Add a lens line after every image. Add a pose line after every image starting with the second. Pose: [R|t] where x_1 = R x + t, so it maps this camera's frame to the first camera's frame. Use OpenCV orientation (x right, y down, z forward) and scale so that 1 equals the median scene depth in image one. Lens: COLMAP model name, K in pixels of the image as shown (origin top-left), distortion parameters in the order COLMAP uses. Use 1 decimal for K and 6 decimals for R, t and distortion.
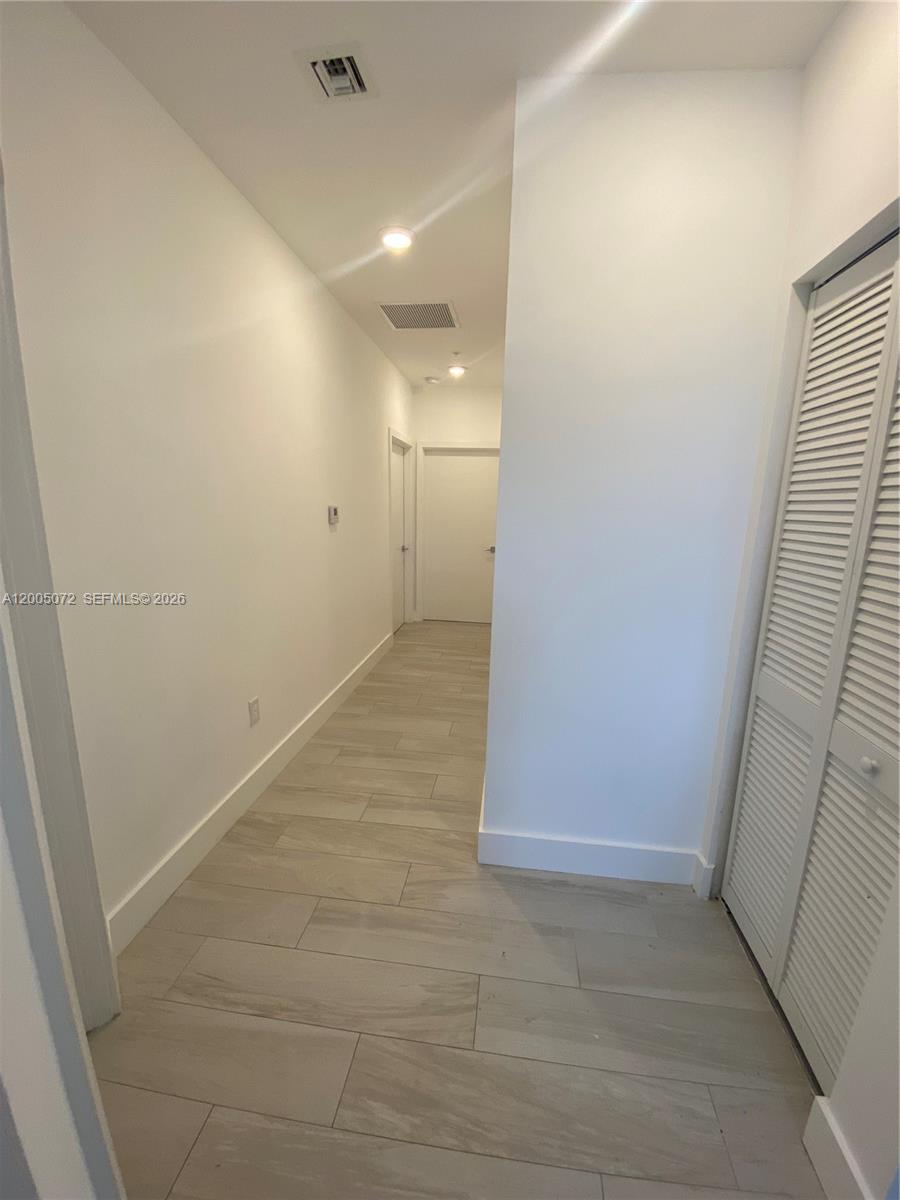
lens RADIAL K [[485.8, 0, 452.8], [0, 485.8, 606.1], [0, 0, 1]] dist [0.026742, -0.022687]
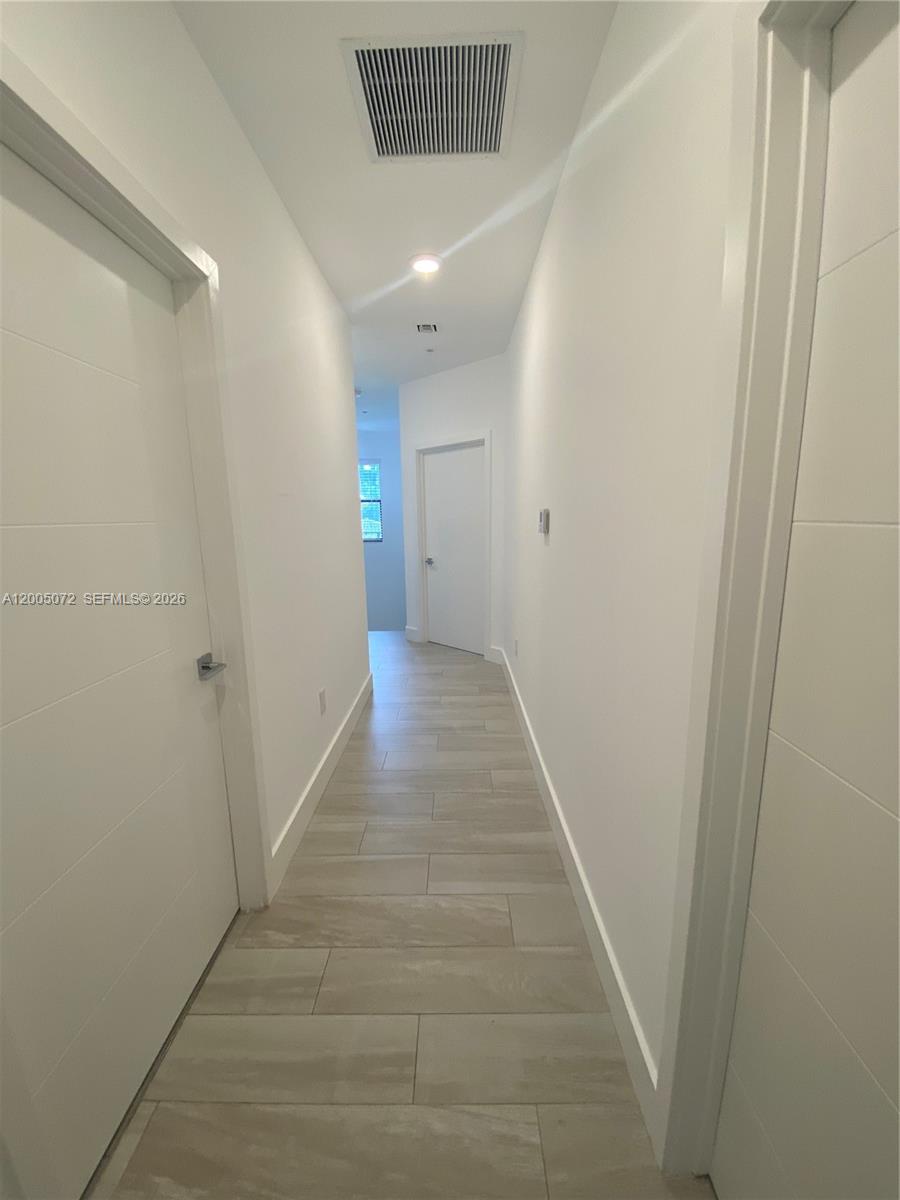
lens RADIAL K [[485.8, 0, 452.8], [0, 485.8, 606.1], [0, 0, 1]] dist [0.026742, -0.022687]
pose [[-0.992203, 0.015679, -0.123642, -0.019651], [-0.031875, 0.927139, 0.373361, -0.333997], [0.120487, 0.374390, -0.919410, 1.688115]]
